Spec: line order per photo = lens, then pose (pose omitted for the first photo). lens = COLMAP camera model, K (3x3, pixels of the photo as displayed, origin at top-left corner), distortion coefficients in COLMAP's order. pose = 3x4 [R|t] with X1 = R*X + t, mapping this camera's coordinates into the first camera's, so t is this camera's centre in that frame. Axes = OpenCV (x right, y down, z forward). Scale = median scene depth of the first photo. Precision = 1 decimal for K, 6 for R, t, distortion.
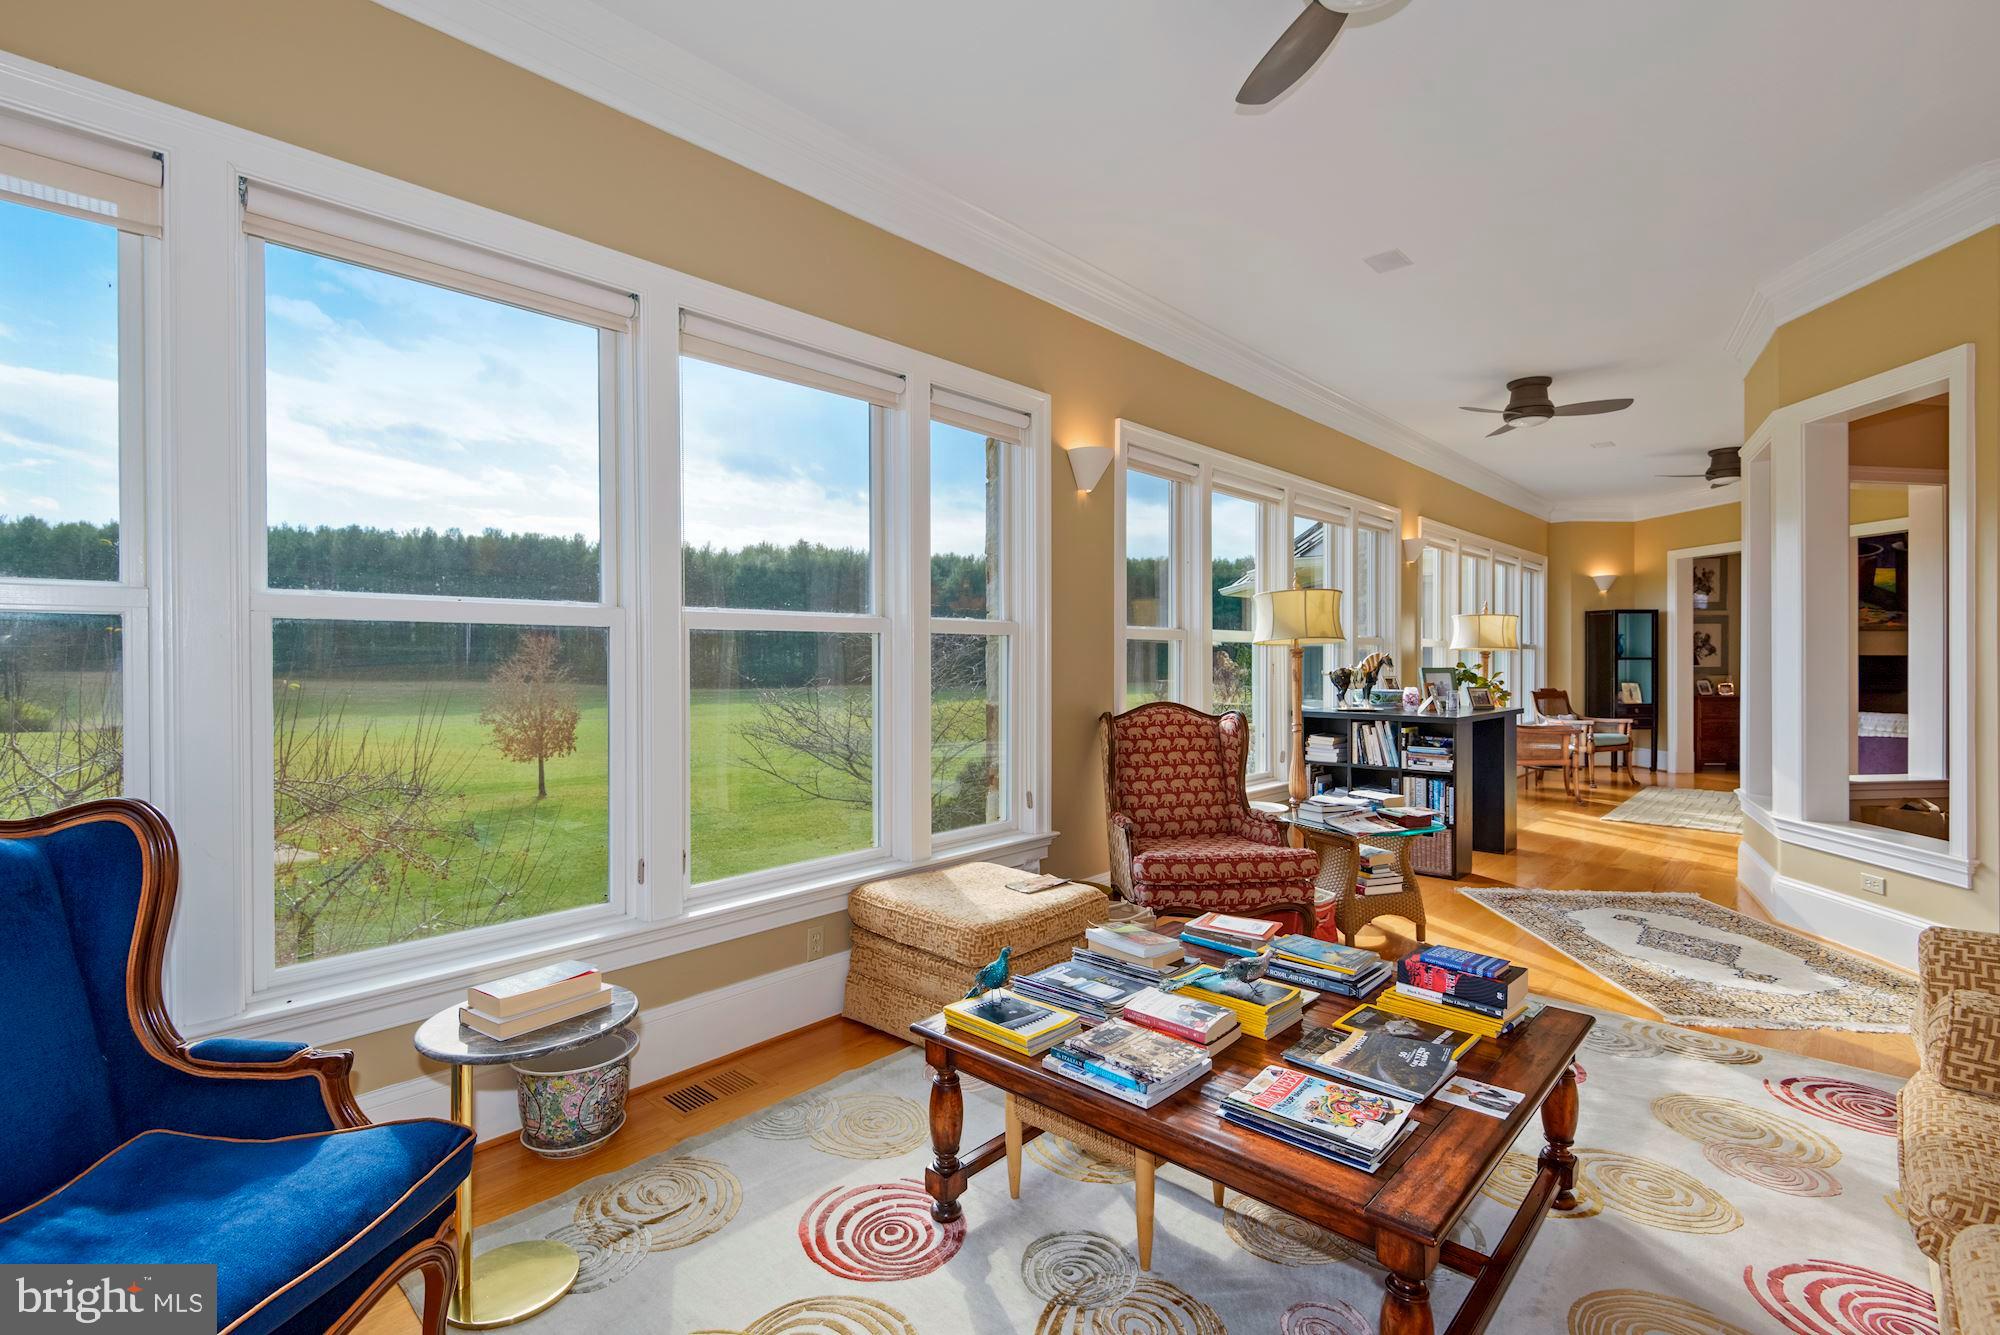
lens RADIAL K [[910.8, 0, 1002.8], [0, 910.8, 665.3], [0, 0, 1]] dist [0.024940, -0.013917]
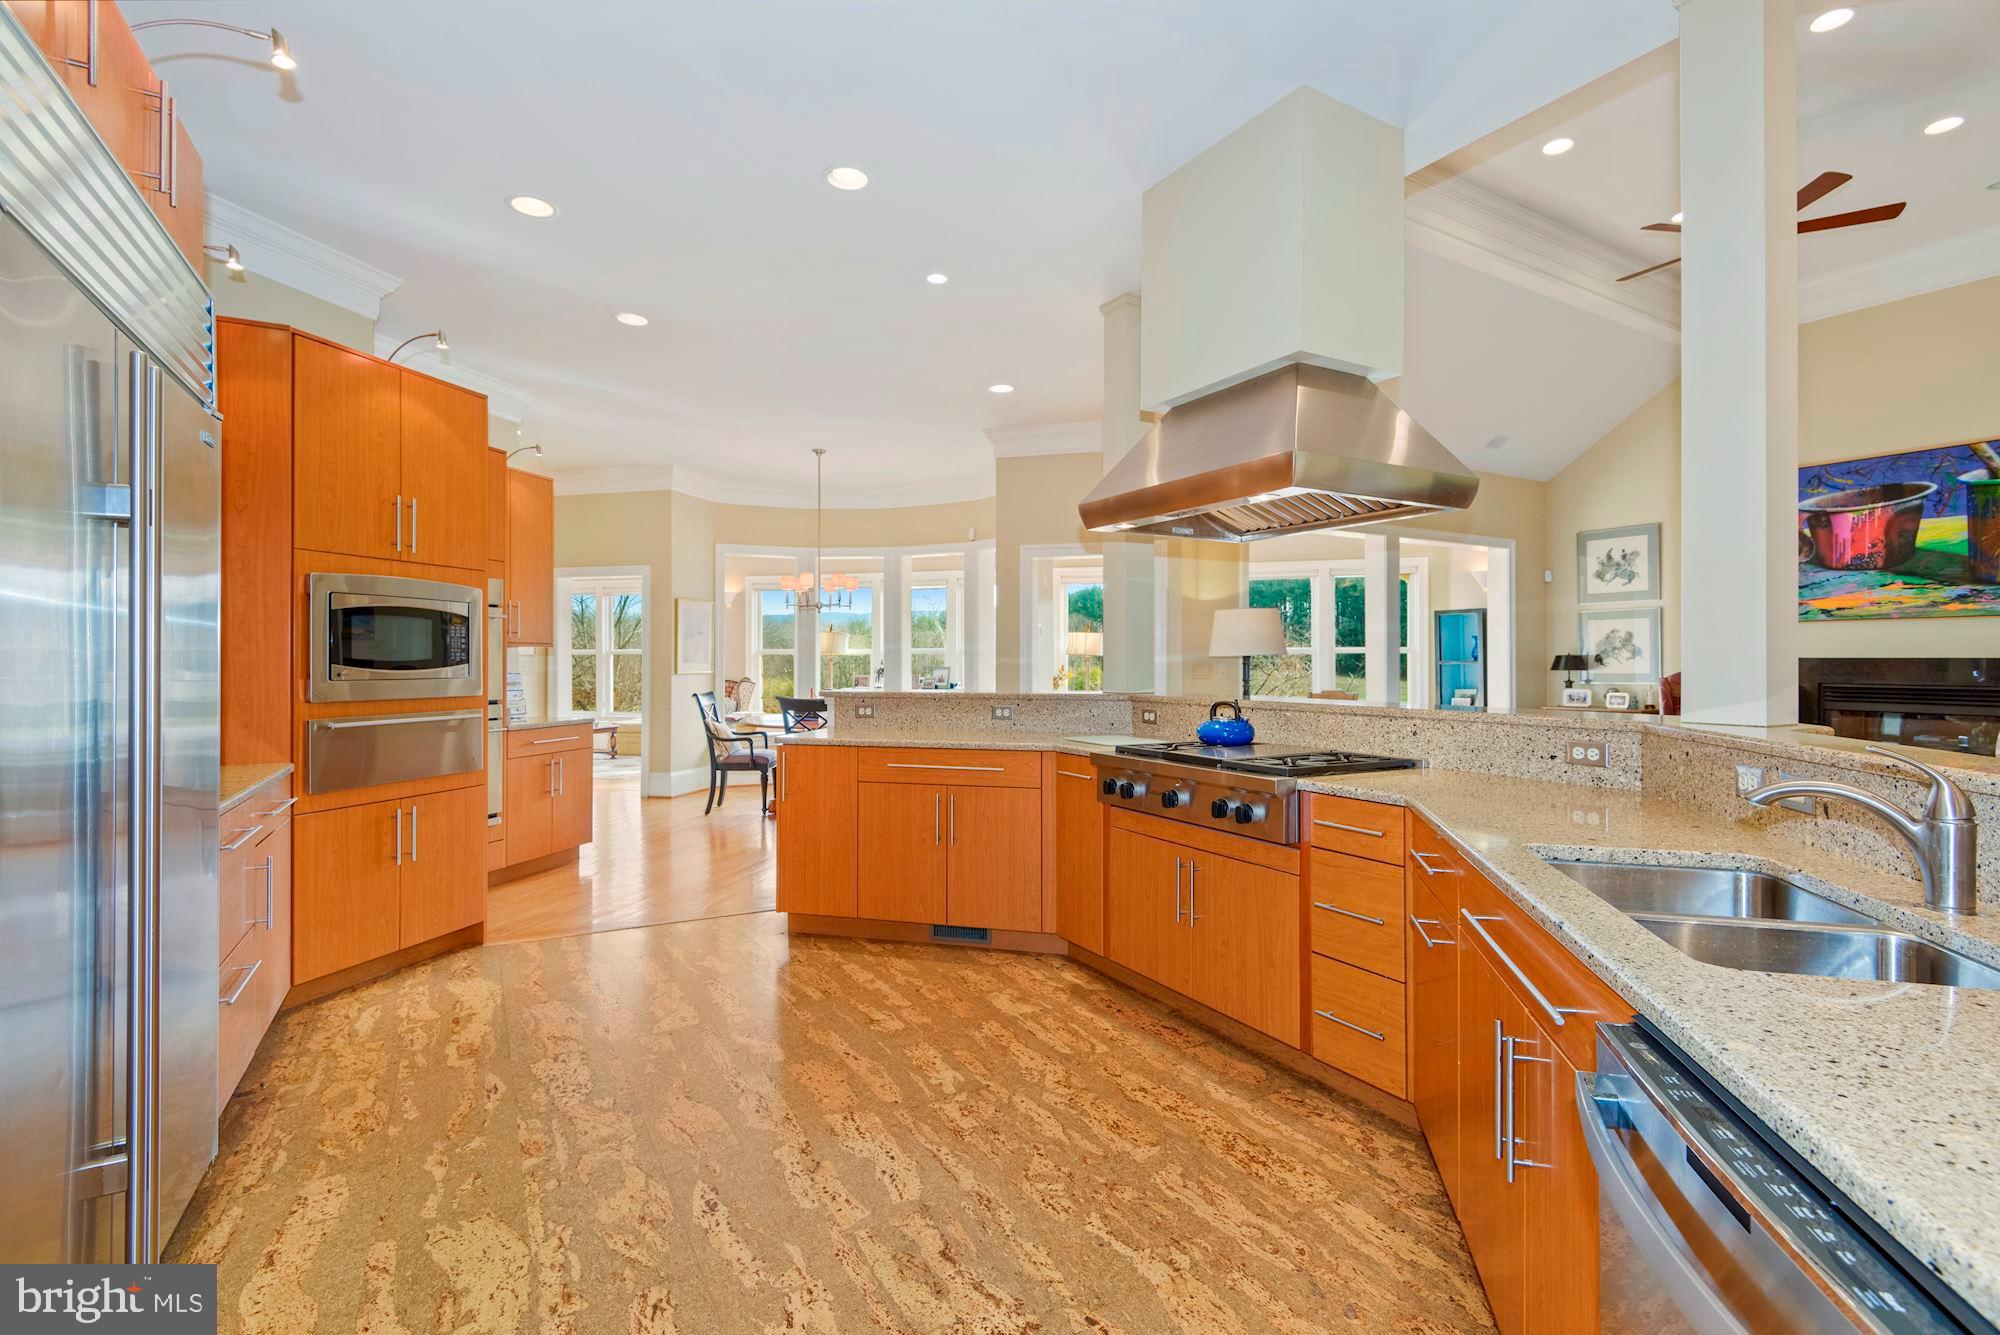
lens RADIAL K [[910.8, 0, 996.2], [0, 910.8, 656.8], [0, 0, 1]] dist [0.024940, -0.013917]
pose [[0.463245, -0.008915, -0.886185, 1.214339], [-0.003486, 0.999923, -0.011881, -0.001470], [0.886223, 0.008593, 0.463179, 0.149127]]
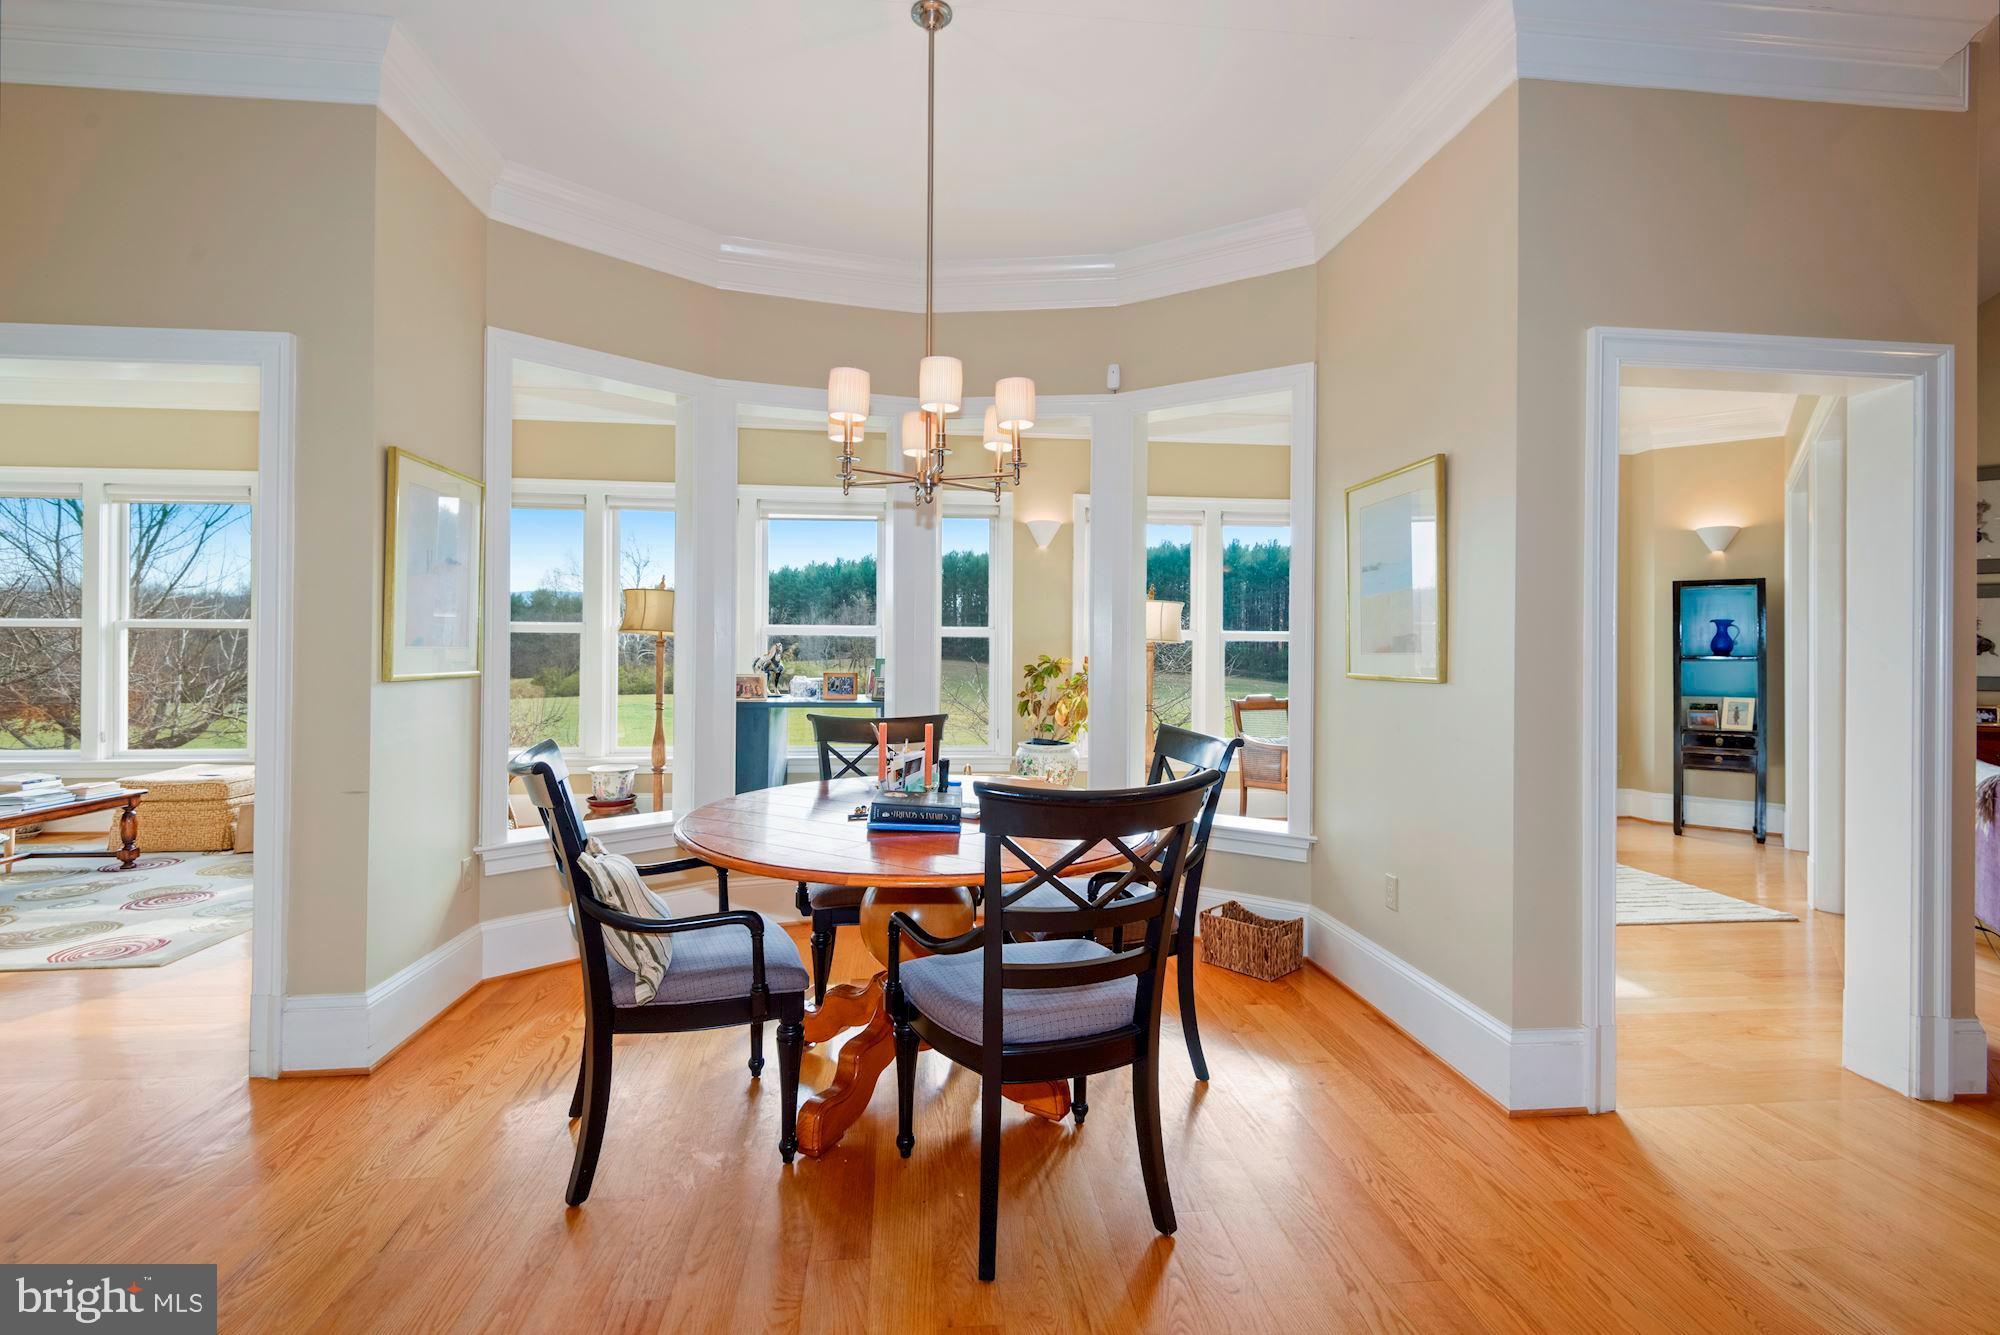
lens RADIAL K [[908.2, 0, 1006.4], [0, 908.2, 649.5], [0, 0, 1]] dist [0.000263, -0.000180]
pose [[0.756967, -0.001146, -0.653452, 0.690571], [-0.007647, 0.999914, -0.010612, -0.002437], [0.653408, 0.013030, 0.756894, 0.189847]]
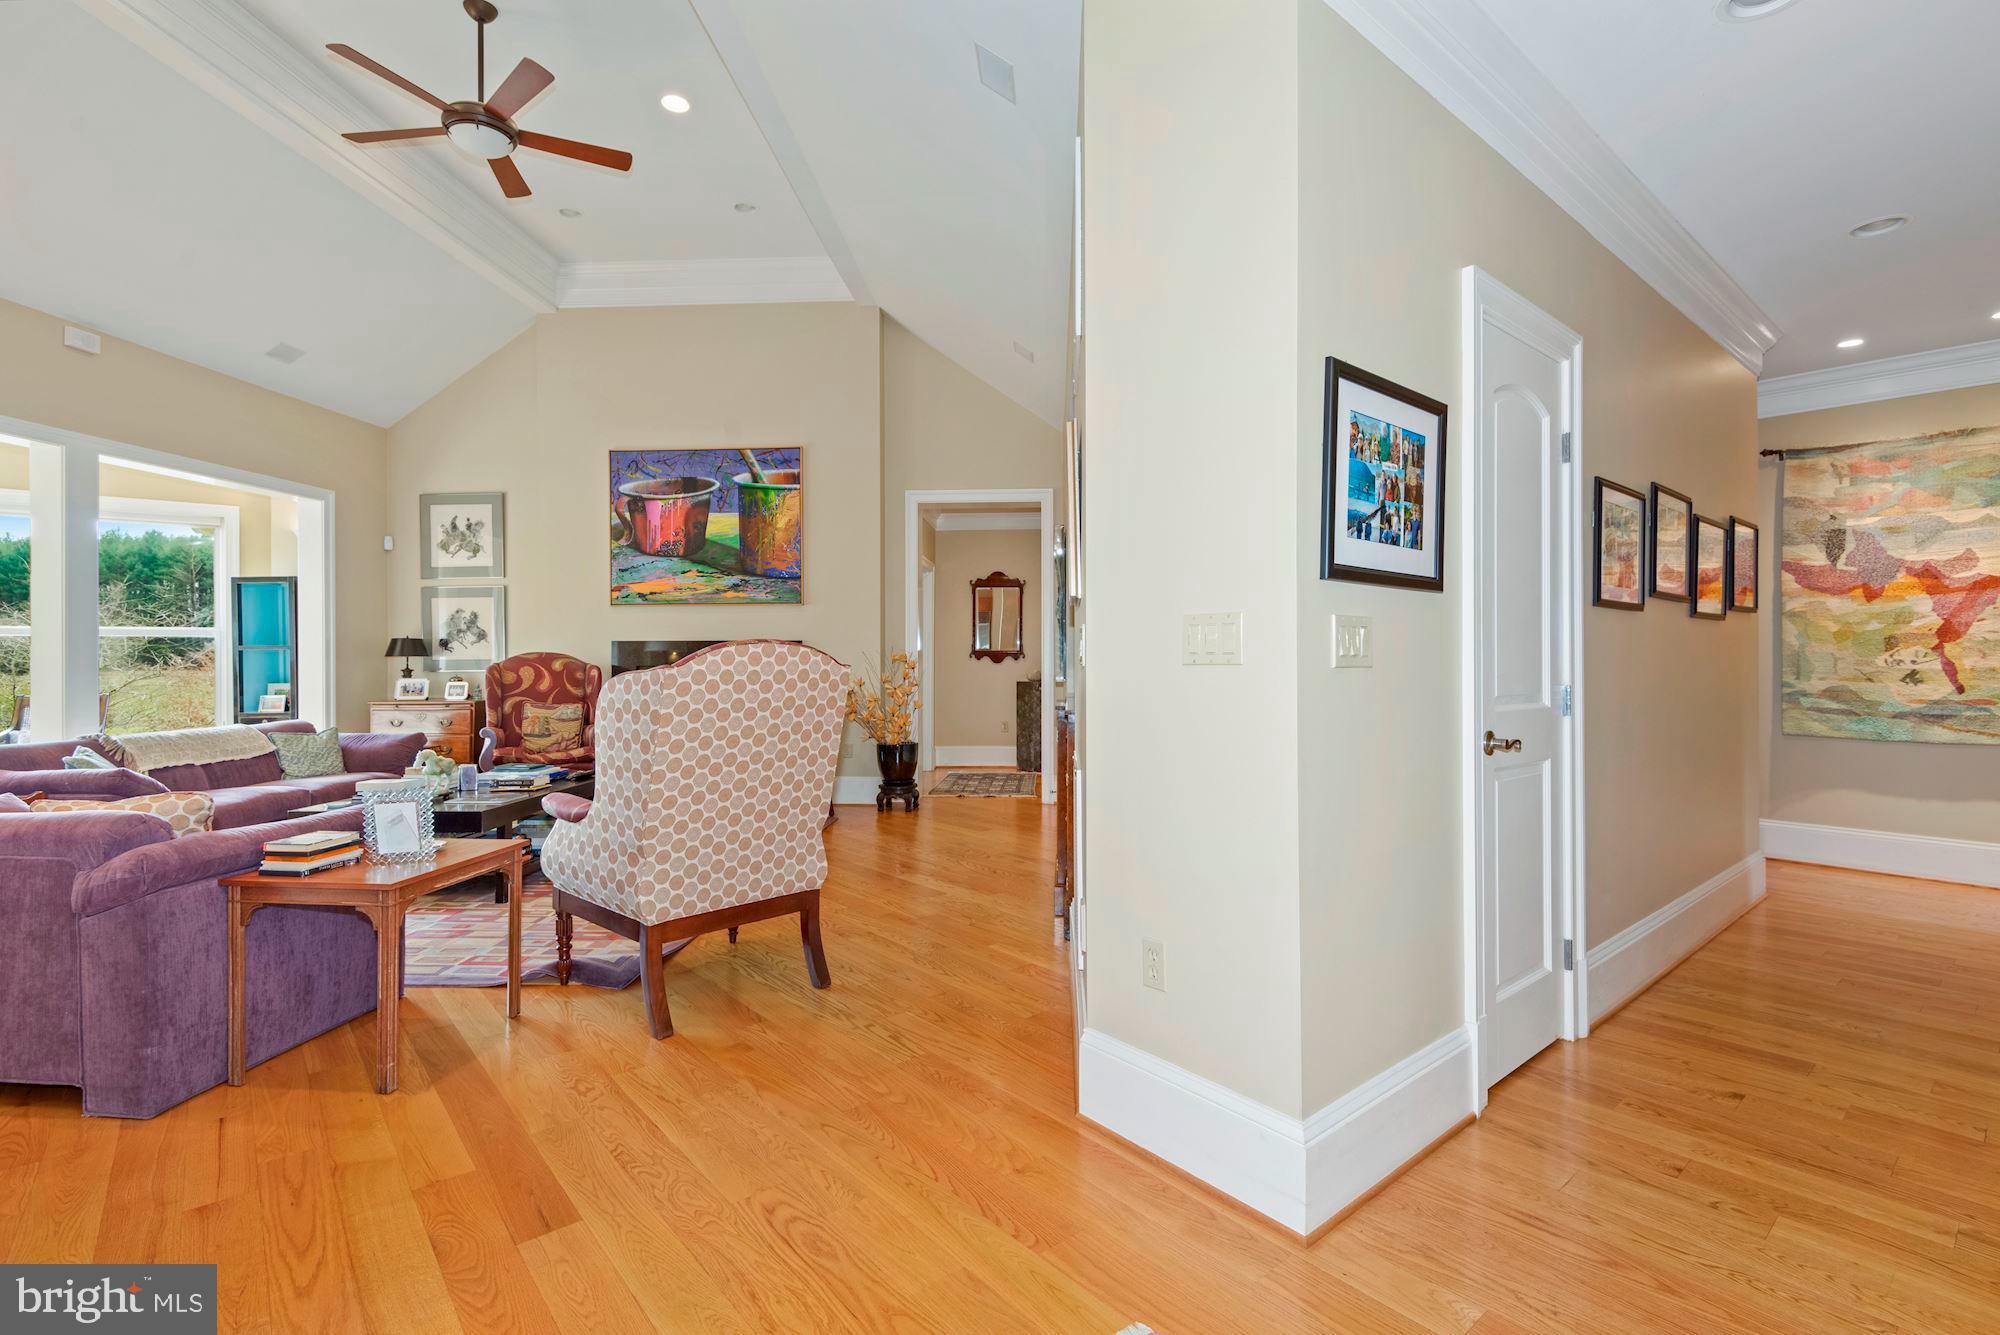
lens RADIAL K [[910.8, 0, 1004.1], [0, 910.8, 651.9], [0, 0, 1]] dist [0.024940, -0.013917]
pose [[0.993147, -0.010289, -0.116415, 1.244743], [0.008953, 0.999888, -0.011996, 0.007708], [0.116526, 0.010871, 0.993128, 0.356270]]
